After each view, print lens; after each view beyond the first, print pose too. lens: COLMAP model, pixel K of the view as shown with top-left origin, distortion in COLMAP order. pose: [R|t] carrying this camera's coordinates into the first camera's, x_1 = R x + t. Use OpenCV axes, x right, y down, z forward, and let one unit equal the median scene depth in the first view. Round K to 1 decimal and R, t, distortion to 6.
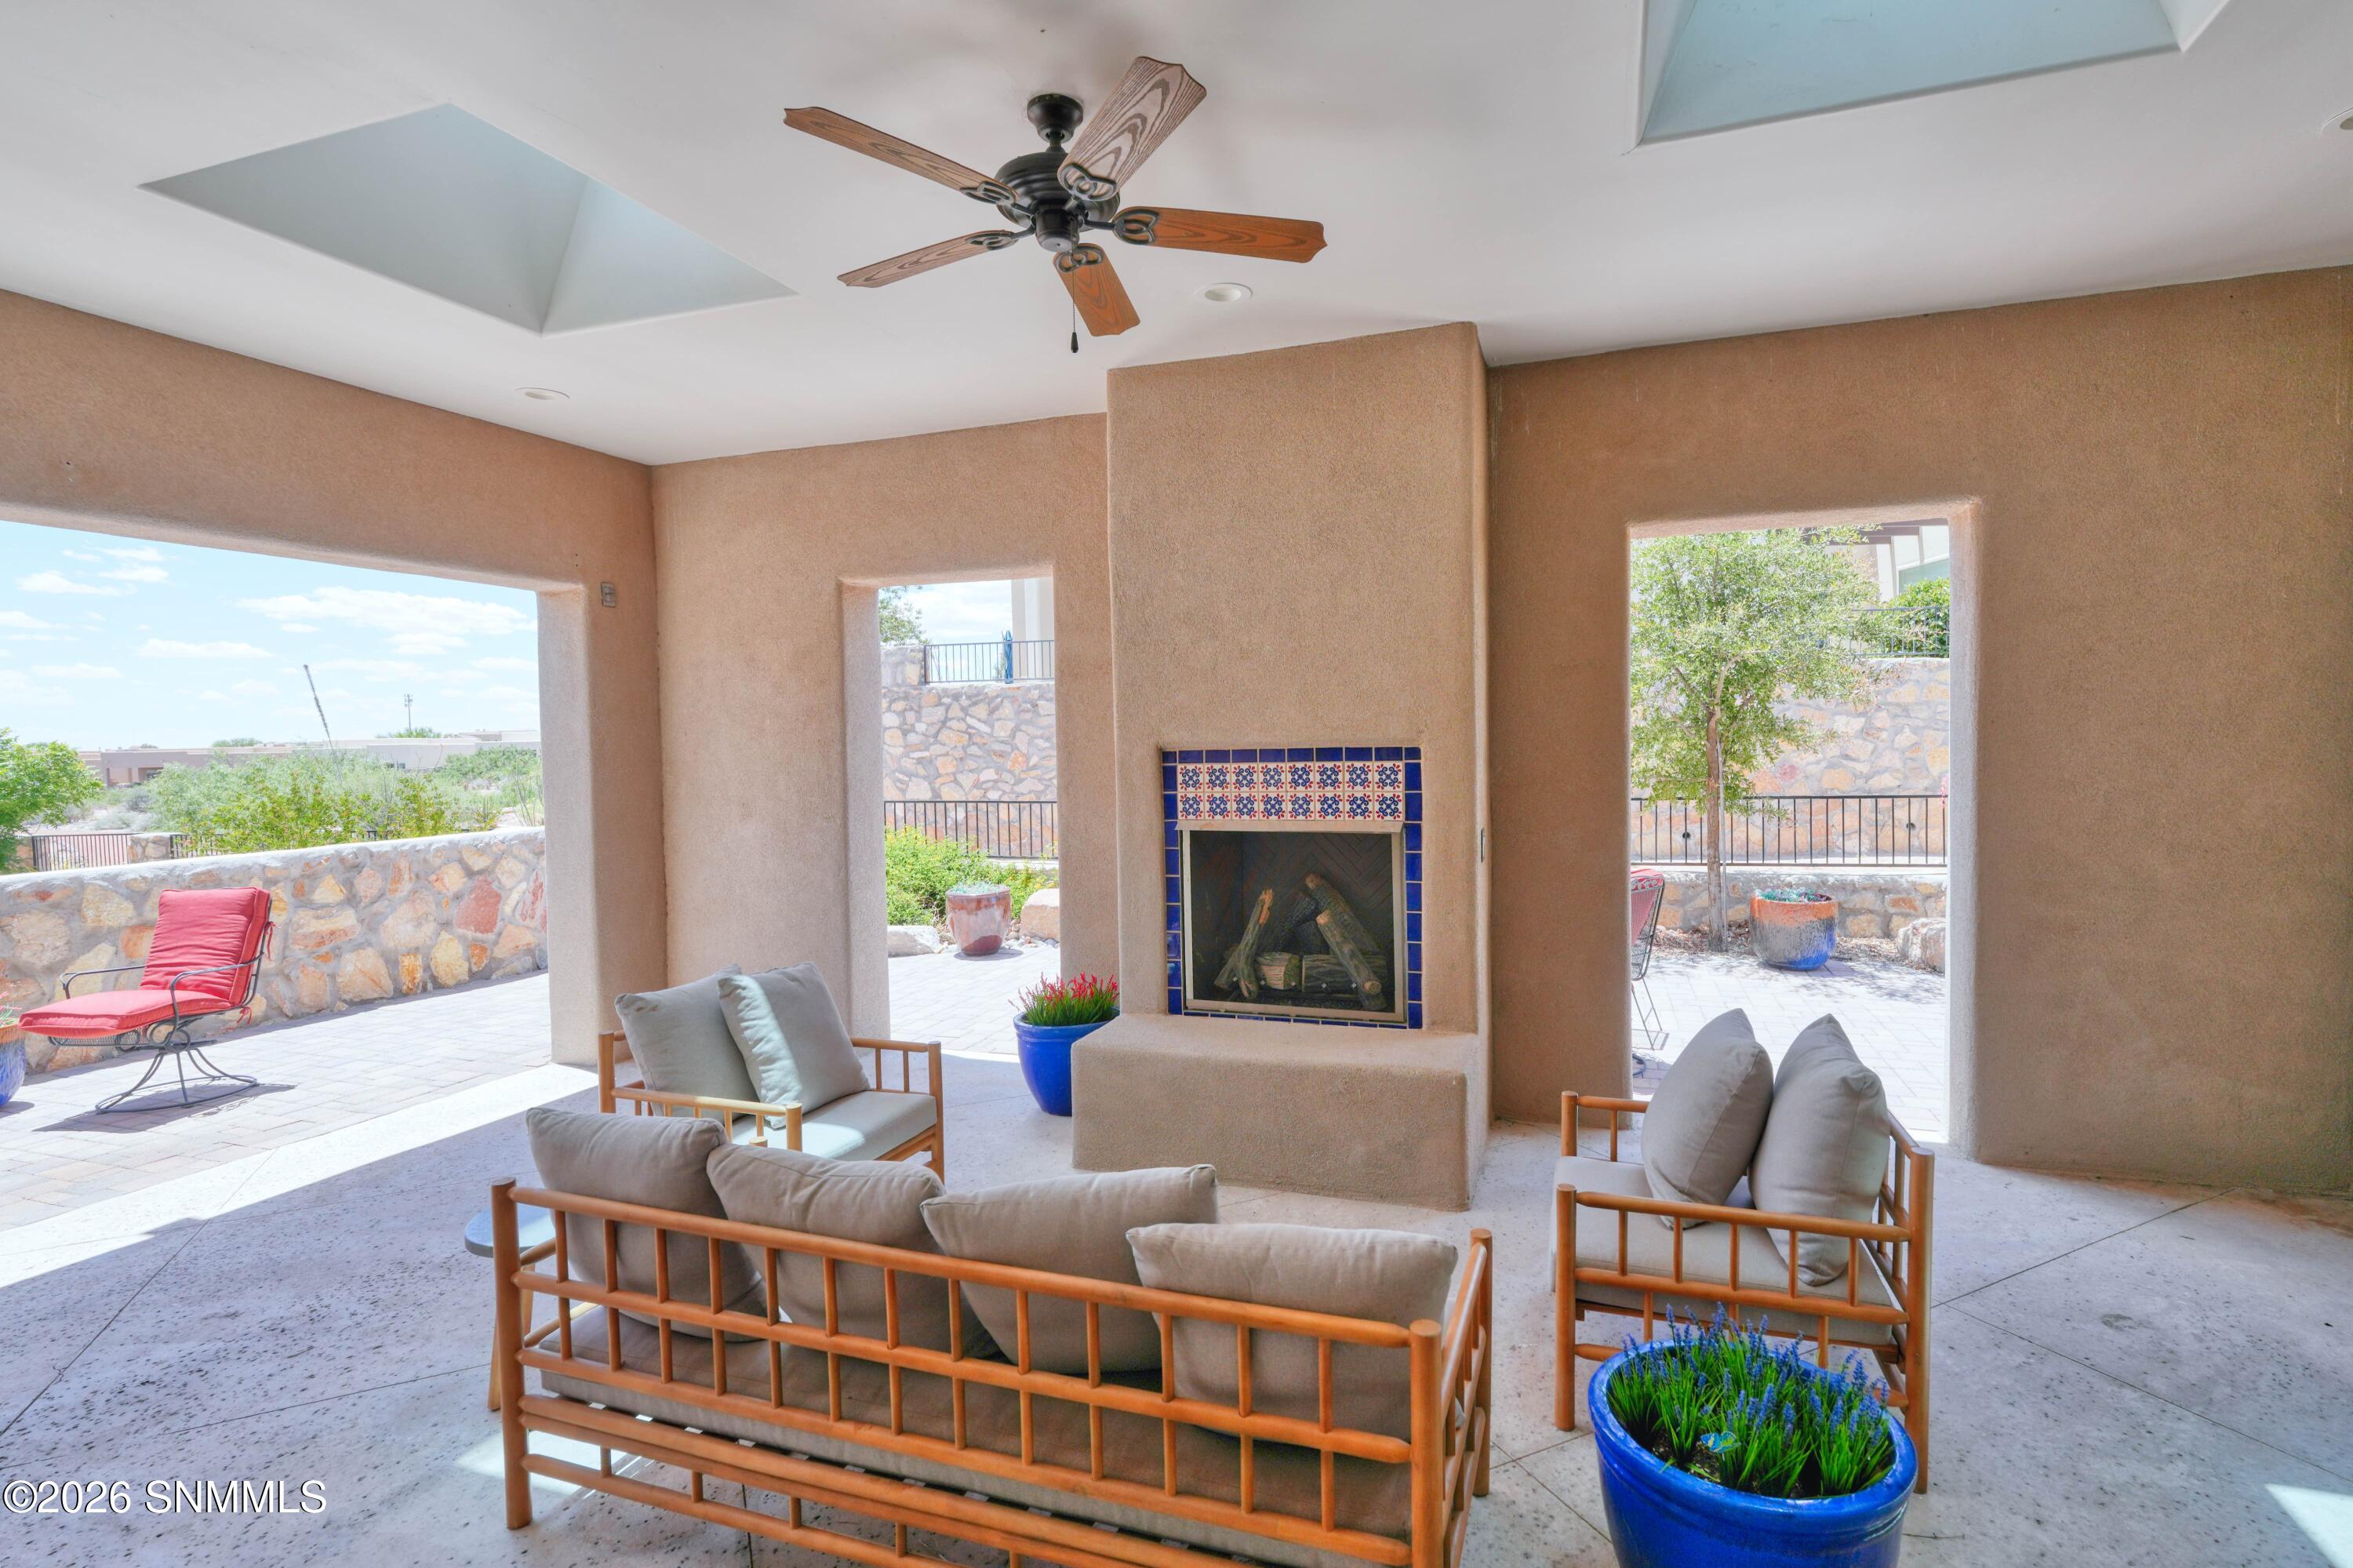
lens RADIAL K [[1116.0, 0, 1192.8], [0, 1116.0, 783.2], [0, 0, 1]] dist [-0.000954, 0.002515]
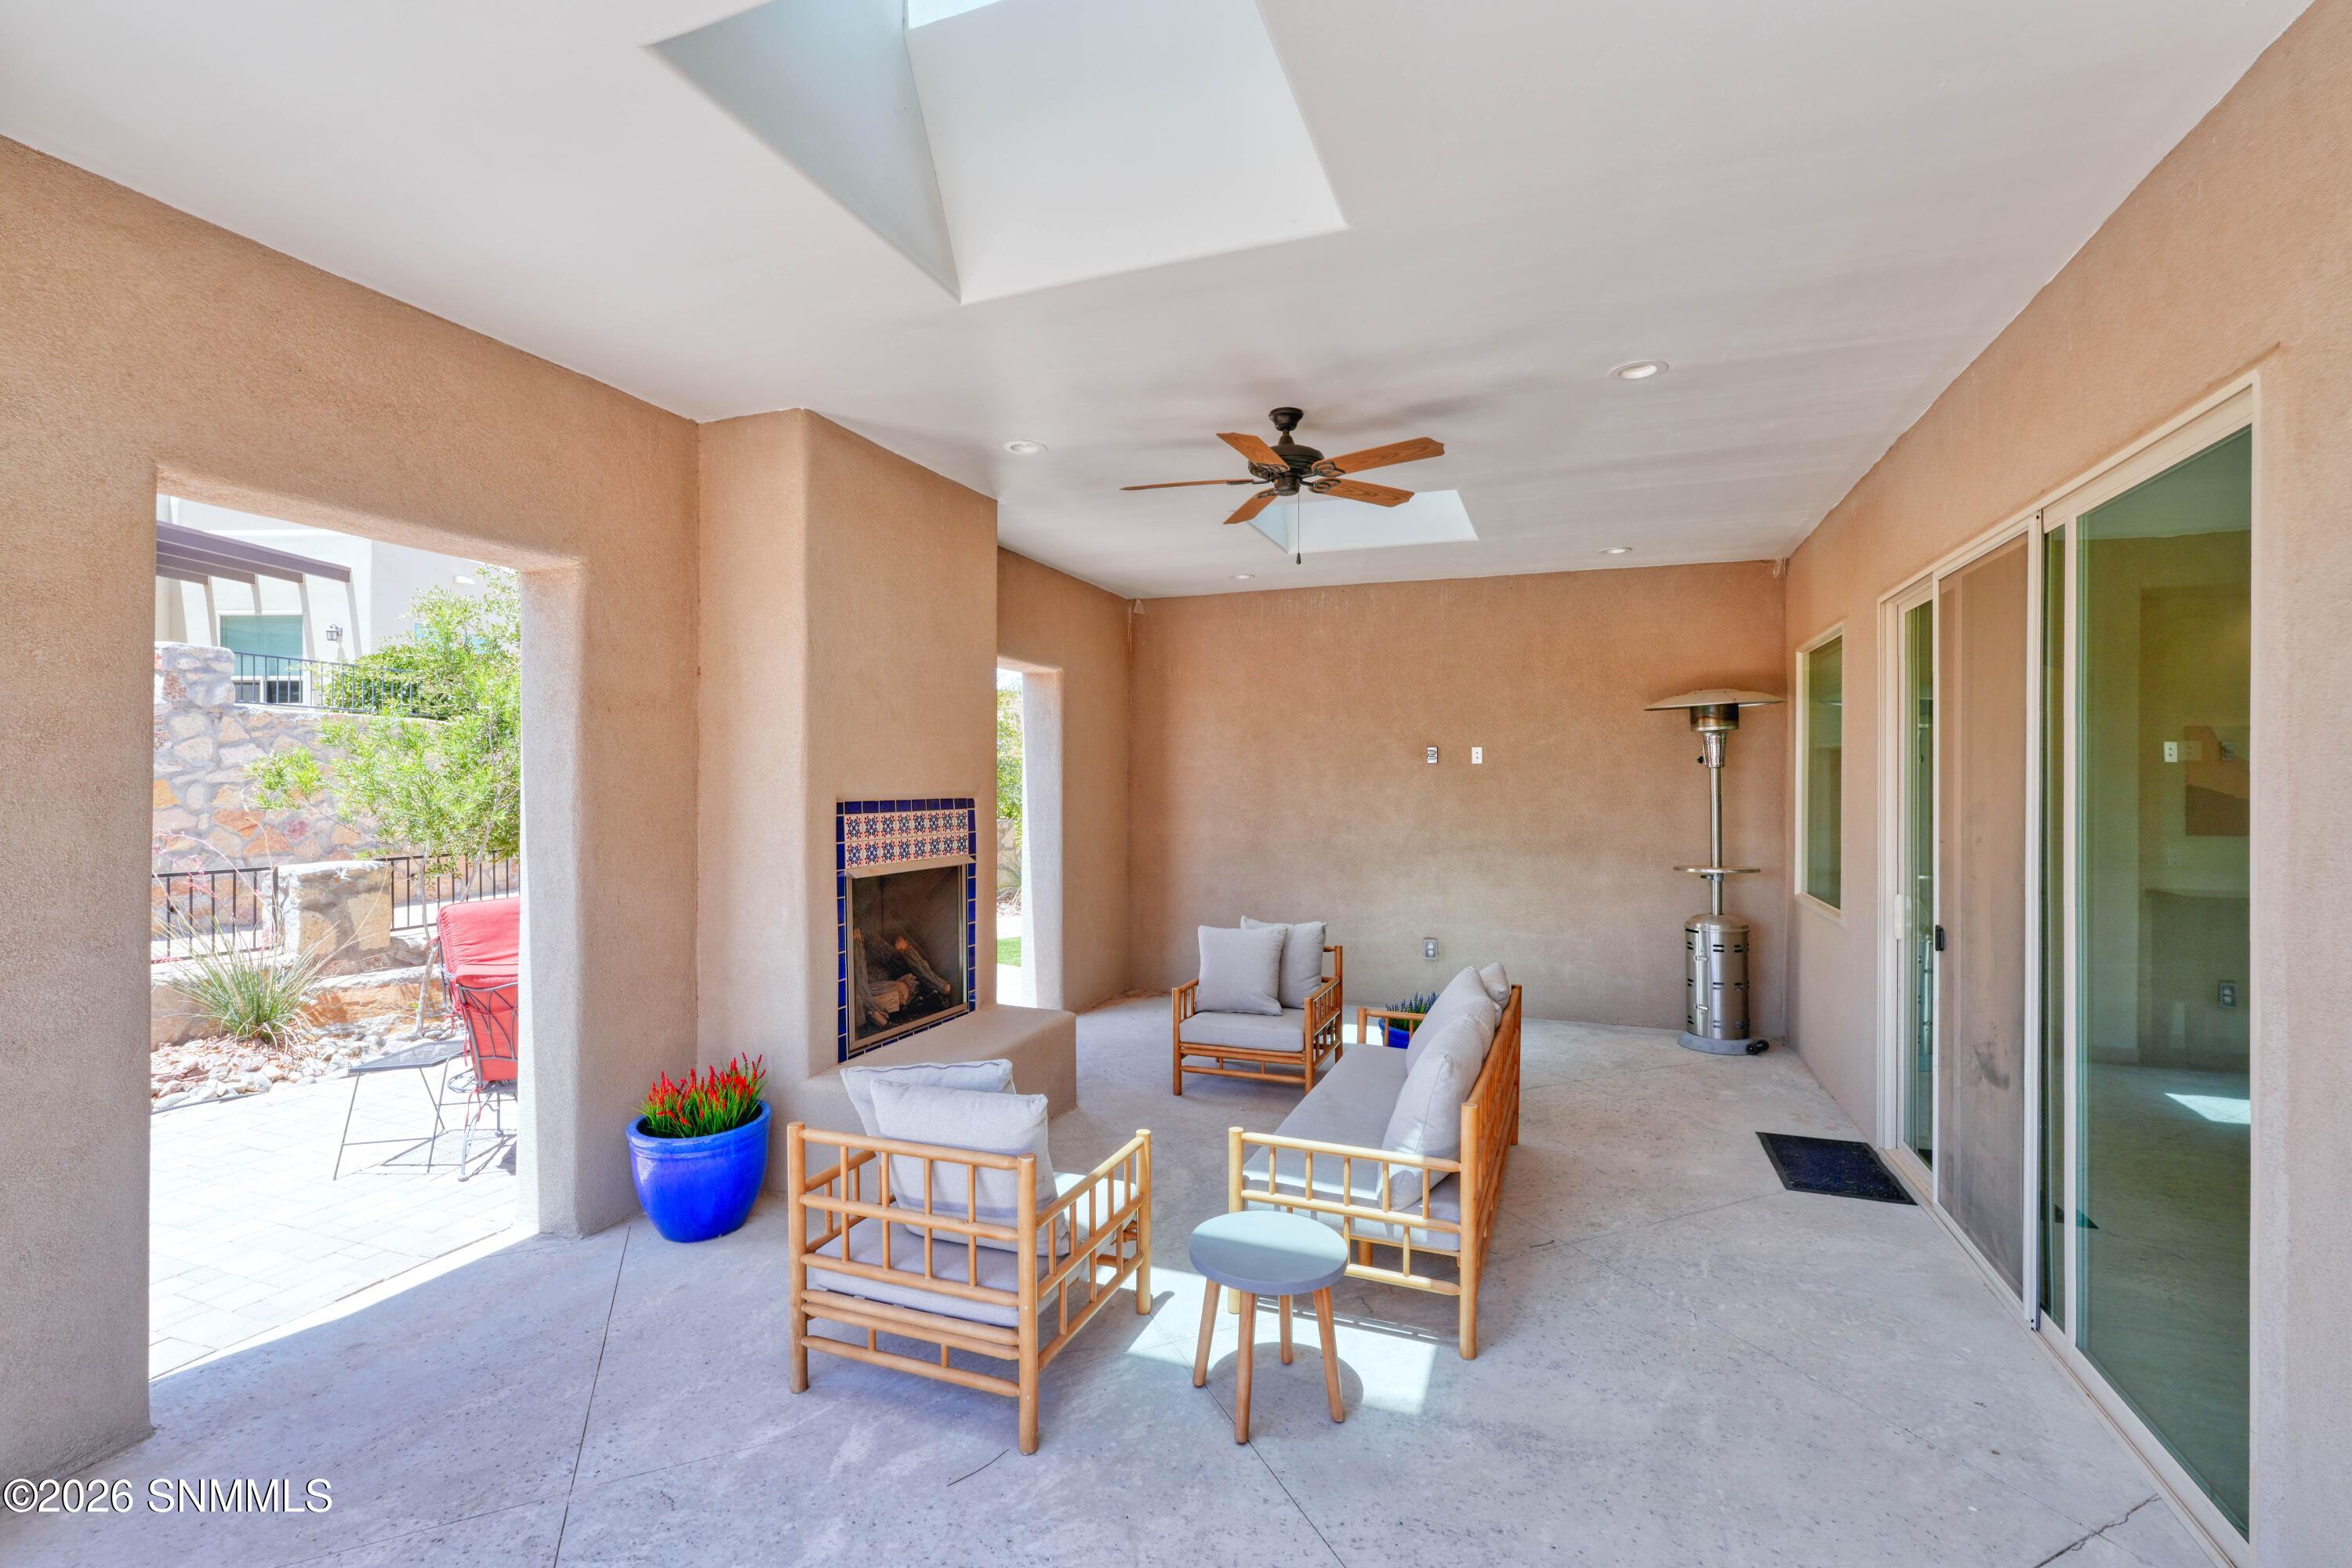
lens RADIAL K [[1049.1, 0, 1183.3], [0, 1049.1, 784.1], [0, 0, 1]] dist [0.002732, 0.000238]
pose [[0.032208, 0.014690, 0.999373, -1.004985], [0.035528, 0.999243, -0.015834, -0.019803], [-0.998850, 0.036015, 0.031661, 0.679231]]
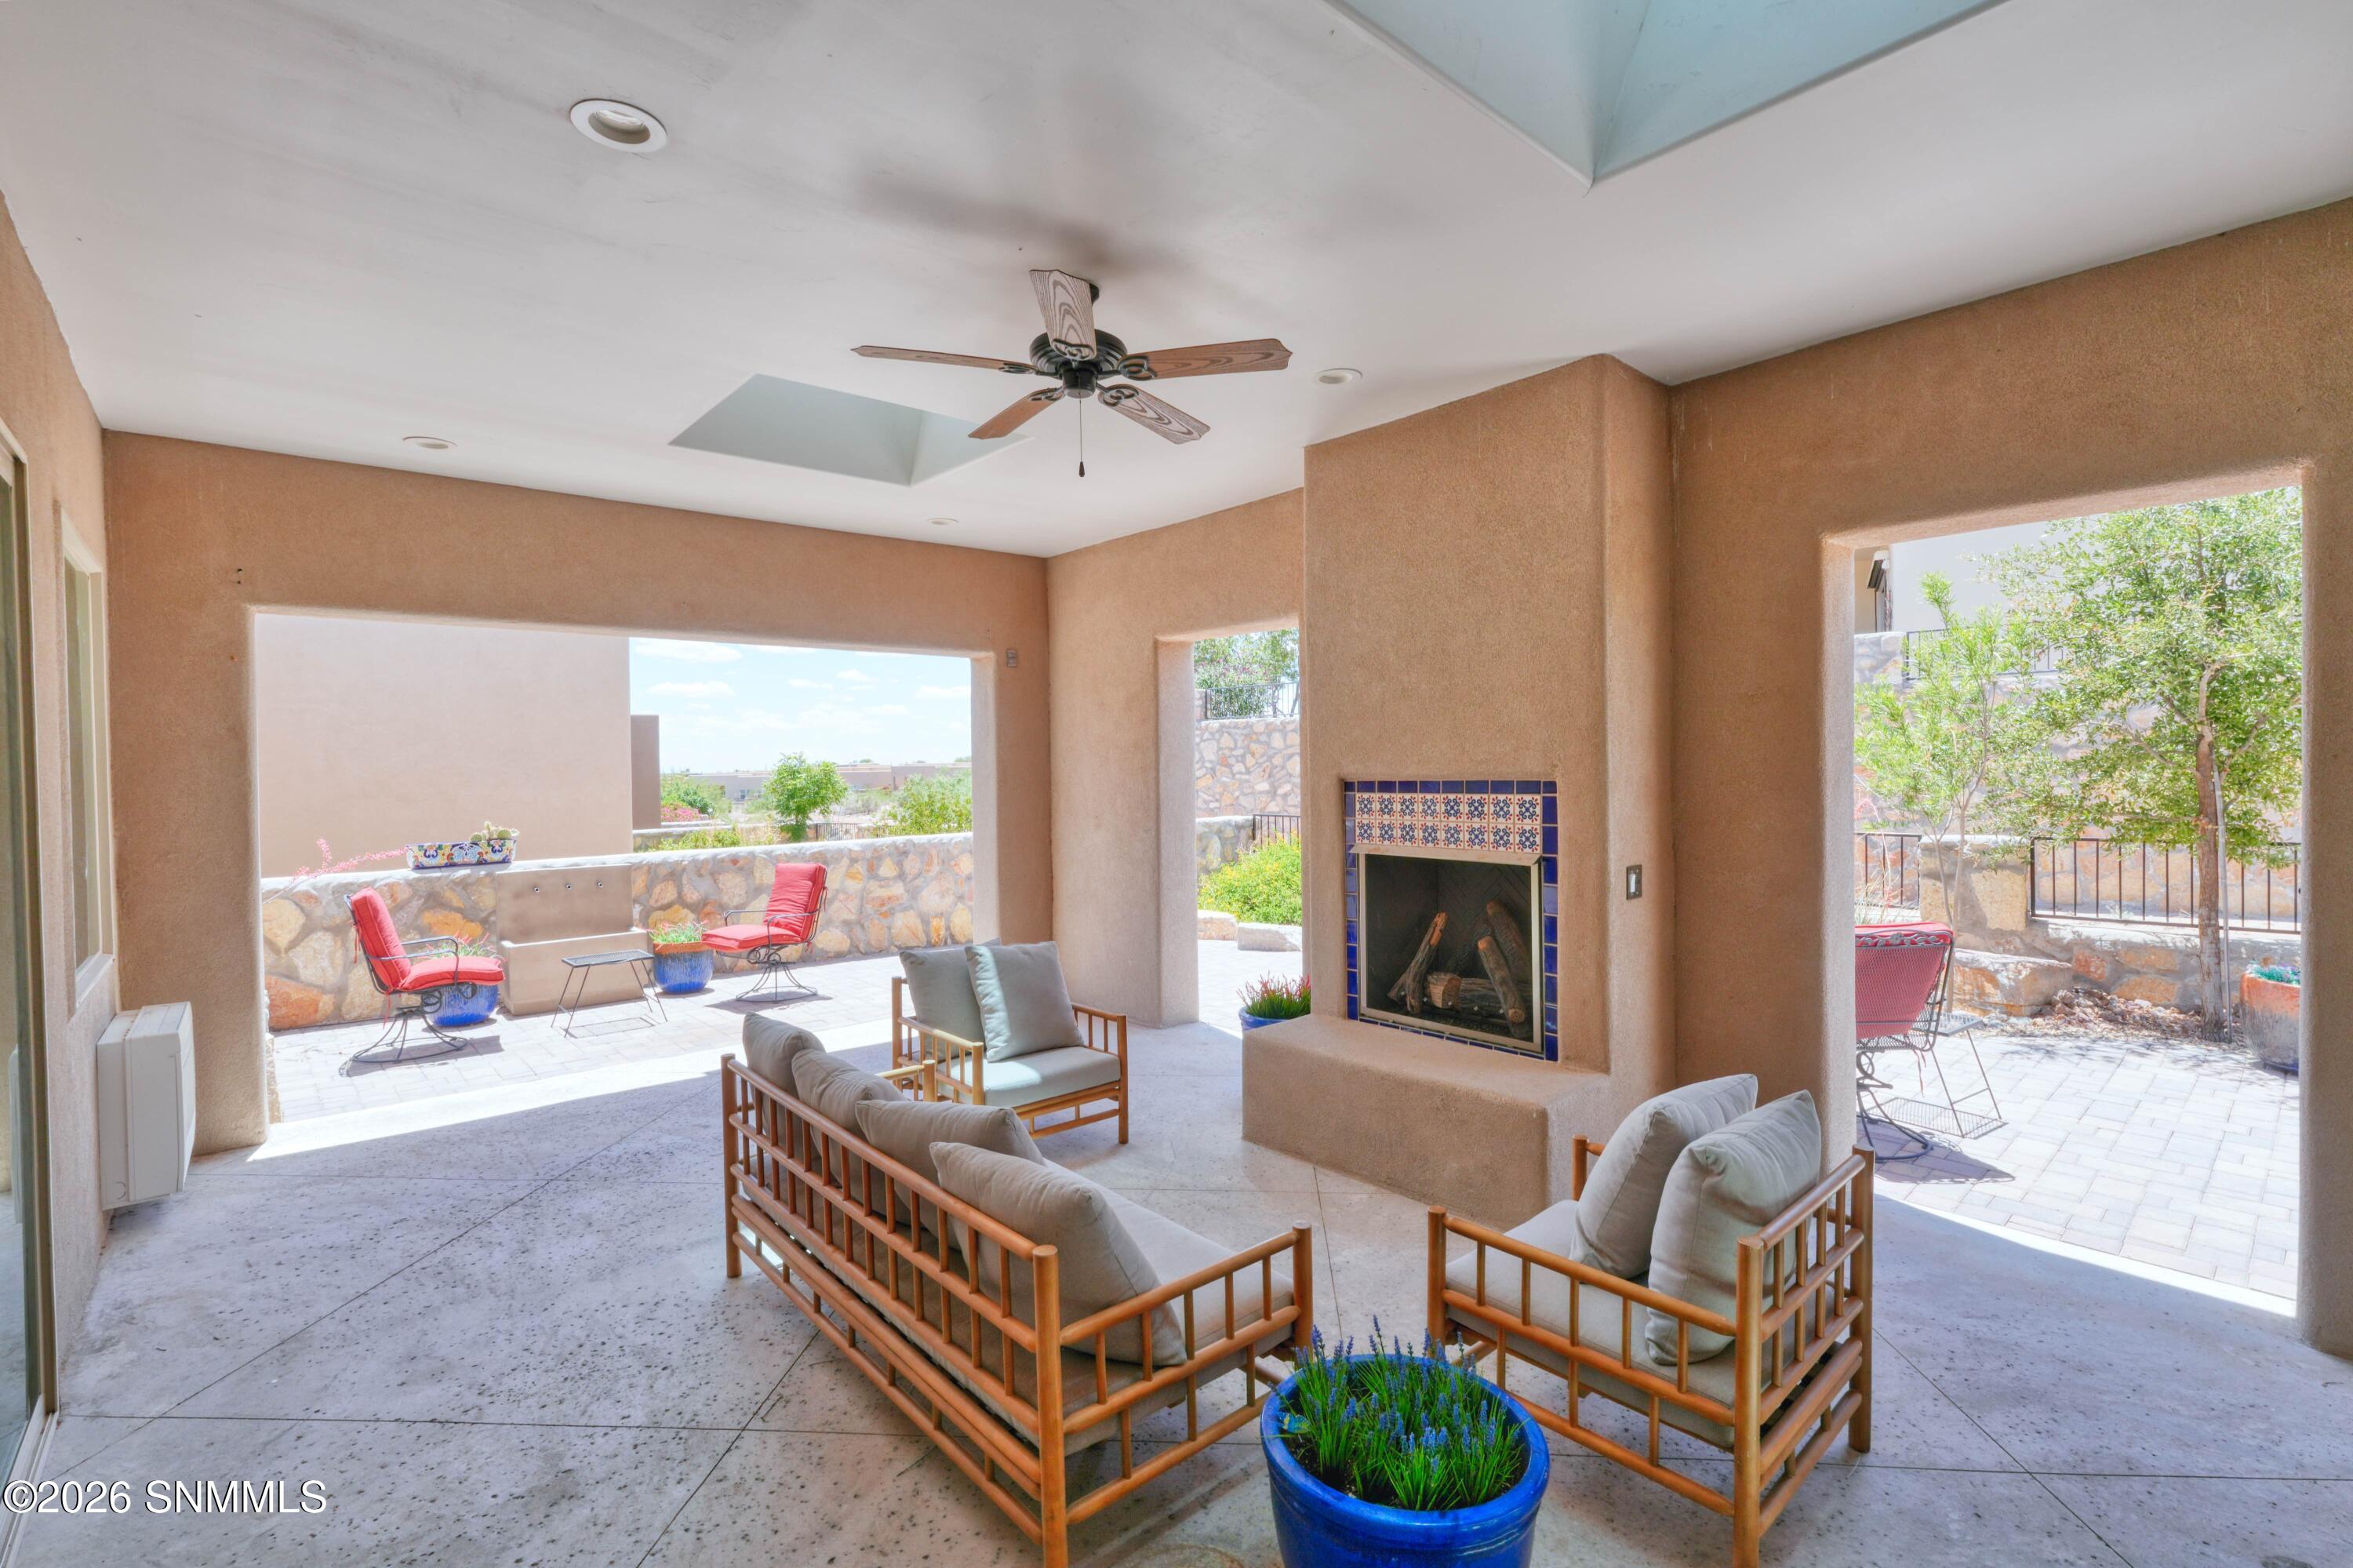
lens RADIAL K [[1049.6, 0, 1178.4], [0, 1049.6, 782.1], [0, 0, 1]] dist [0.002732, 0.000238]
pose [[0.868706, 0.011333, -0.495199, 0.361164], [-0.018225, 0.999793, -0.009090, -0.015935], [0.494994, 0.016921, 0.868732, 0.007859]]
